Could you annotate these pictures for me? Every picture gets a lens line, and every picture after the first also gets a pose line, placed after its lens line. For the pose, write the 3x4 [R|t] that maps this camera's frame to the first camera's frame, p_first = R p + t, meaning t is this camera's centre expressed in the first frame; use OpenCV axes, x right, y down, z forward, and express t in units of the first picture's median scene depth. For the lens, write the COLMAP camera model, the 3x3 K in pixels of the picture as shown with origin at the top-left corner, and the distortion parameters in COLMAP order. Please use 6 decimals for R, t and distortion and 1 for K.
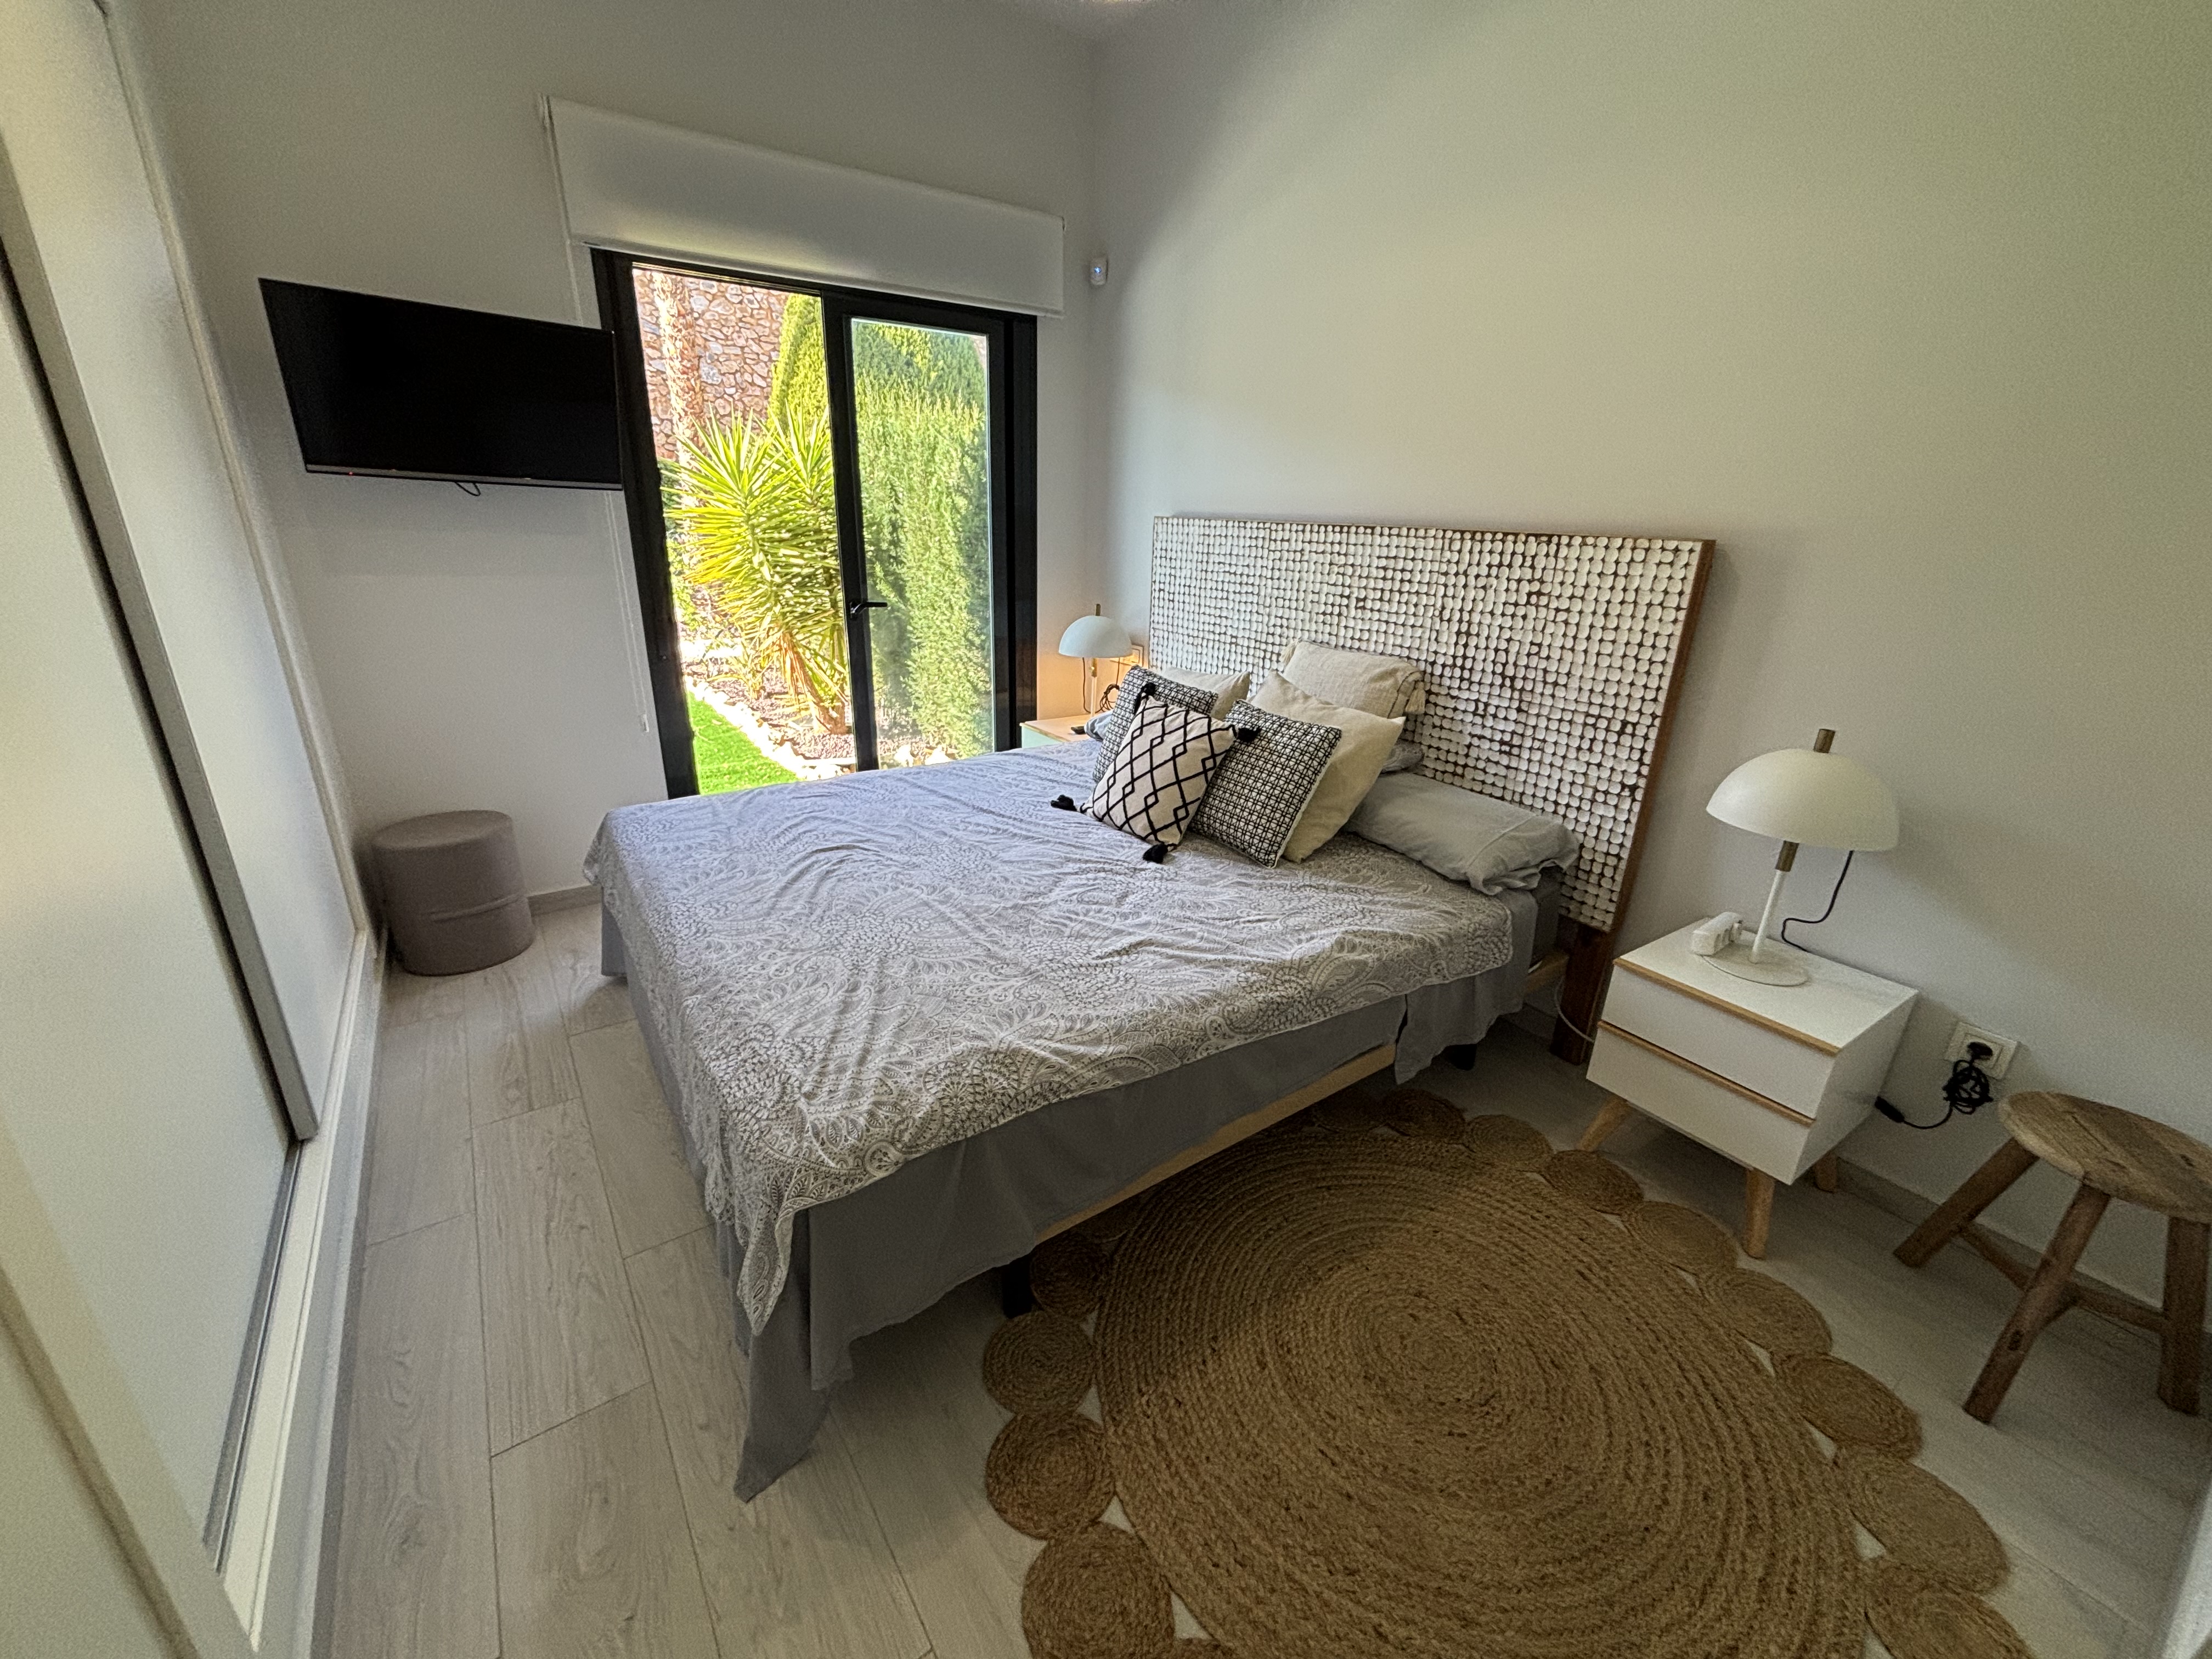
lens RADIAL K [[888.3, 0, 1100.0], [0, 888.3, 833.9], [0, 0, 1]] dist [-0.000781, 0.000372]
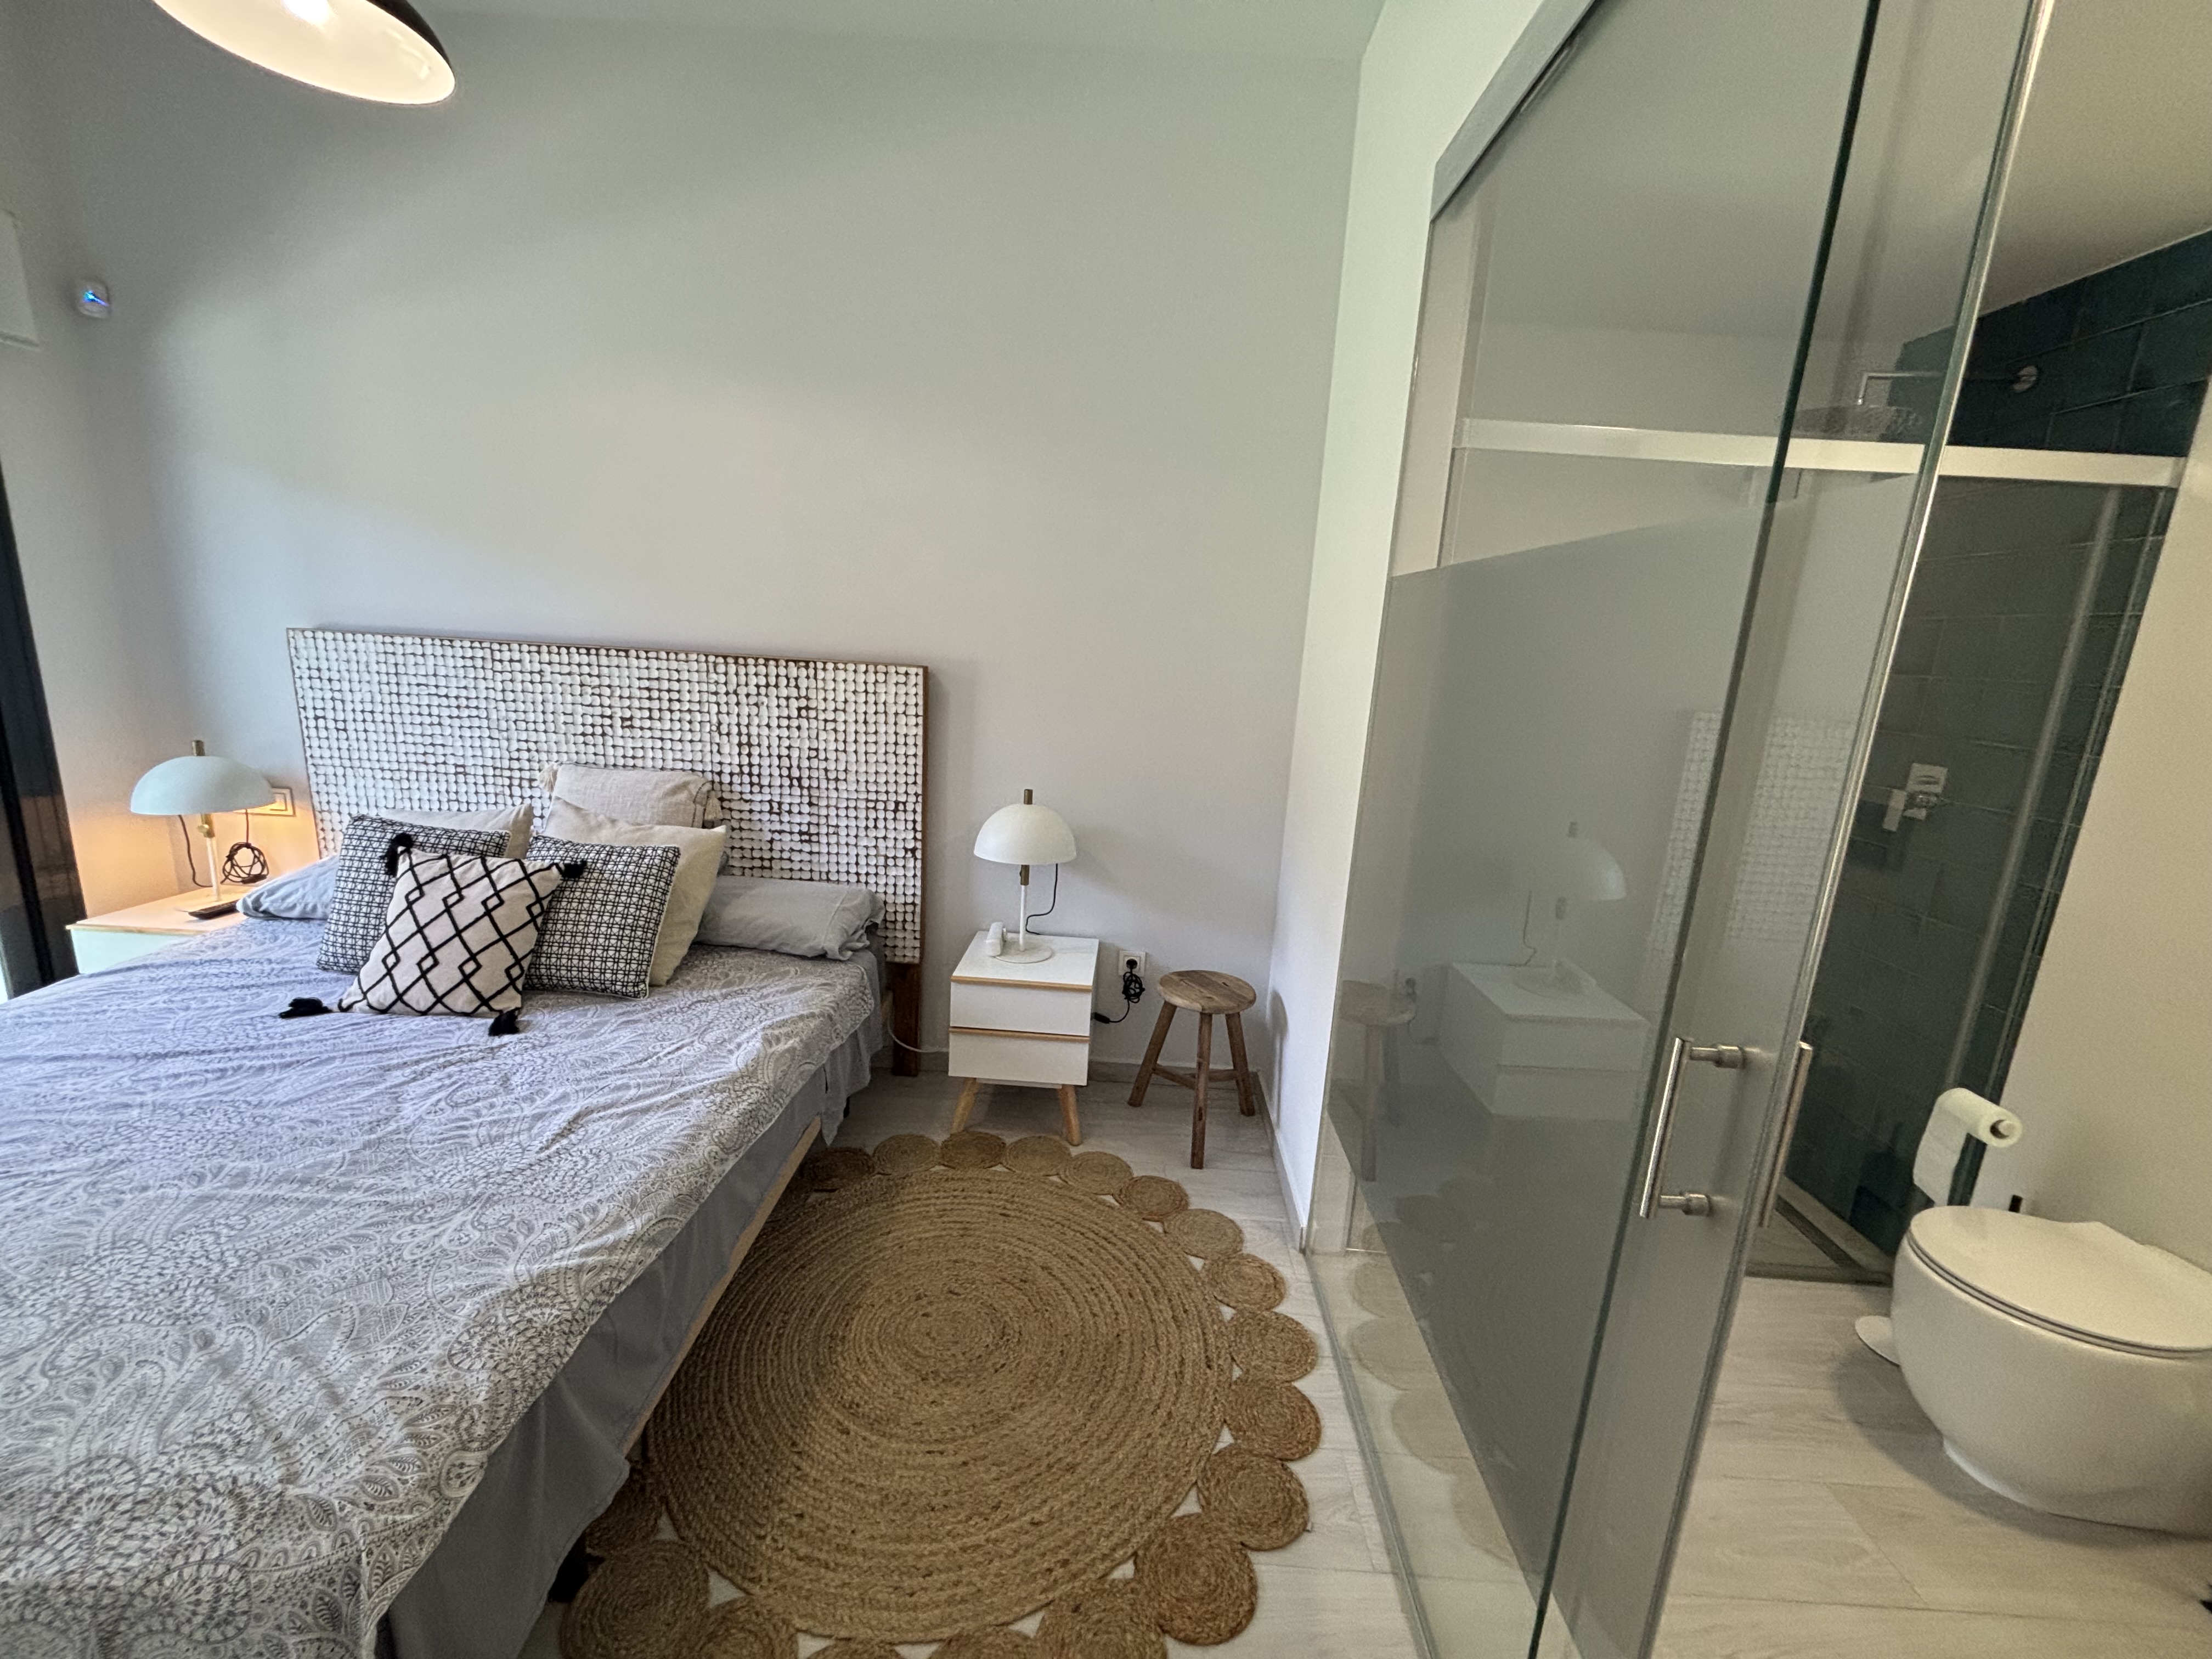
lens RADIAL K [[888.3, 0, 1107.3], [0, 888.3, 825.3], [0, 0, 1]] dist [-0.000781, 0.000372]
pose [[0.592788, -0.164467, 0.788387, -0.236151], [0.239671, 0.970599, 0.022270, -0.044149], [-0.768870, 0.175752, 0.614777, -0.026300]]
